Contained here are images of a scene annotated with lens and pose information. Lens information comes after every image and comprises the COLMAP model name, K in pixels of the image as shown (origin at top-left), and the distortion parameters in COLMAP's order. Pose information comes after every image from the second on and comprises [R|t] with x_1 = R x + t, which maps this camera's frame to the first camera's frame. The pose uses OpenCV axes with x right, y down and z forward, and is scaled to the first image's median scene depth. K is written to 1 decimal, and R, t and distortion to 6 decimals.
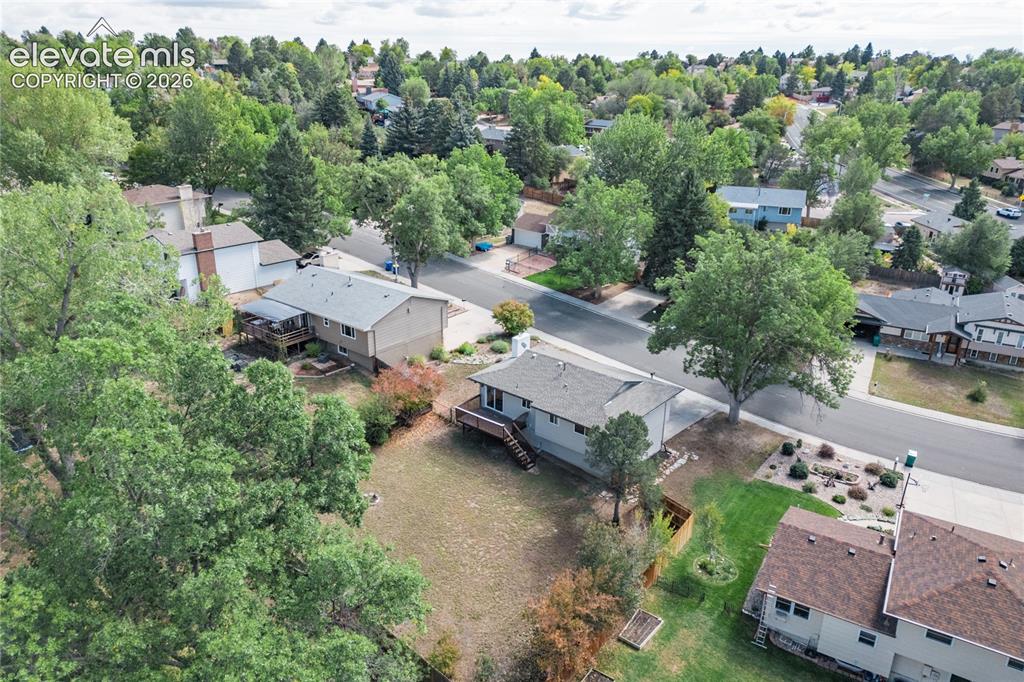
lens RADIAL K [[715.4, 0, 512.0], [0, 715.4, 341.0], [0, 0, 1]] dist [0.082278, -0.087650]
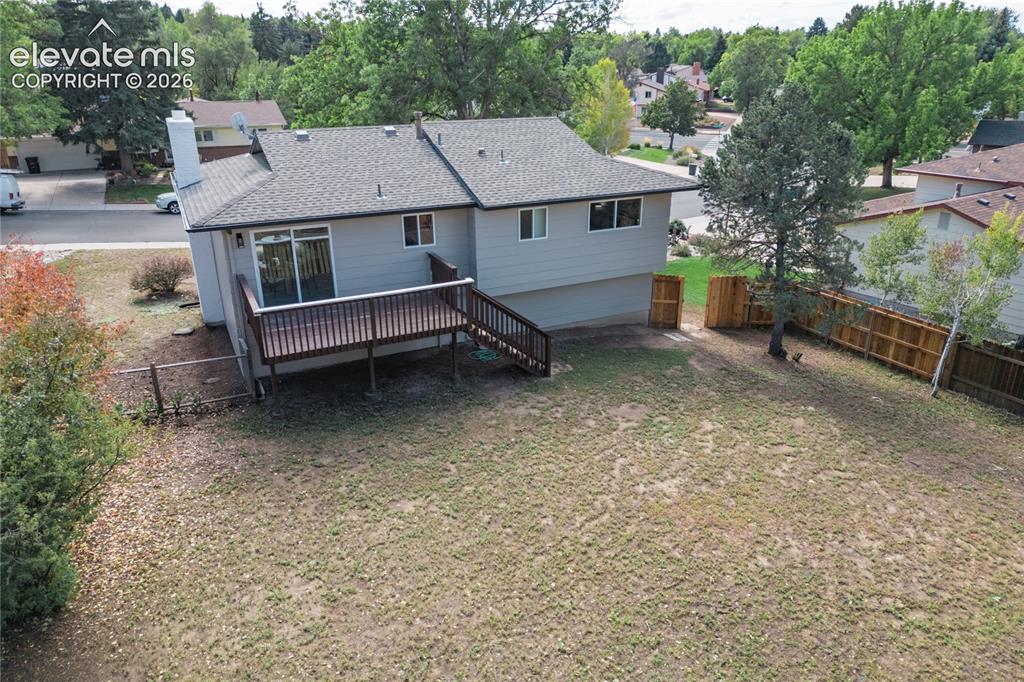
lens RADIAL K [[715.4, 0, 512.0], [0, 715.4, 341.0], [0, 0, 1]] dist [0.082278, -0.087650]
pose [[0.416125, -0.344224, 0.841635, -0.270819], [0.339034, 0.917571, 0.207654, 0.077456], [-0.843739, 0.198933, 0.498528, 0.777676]]
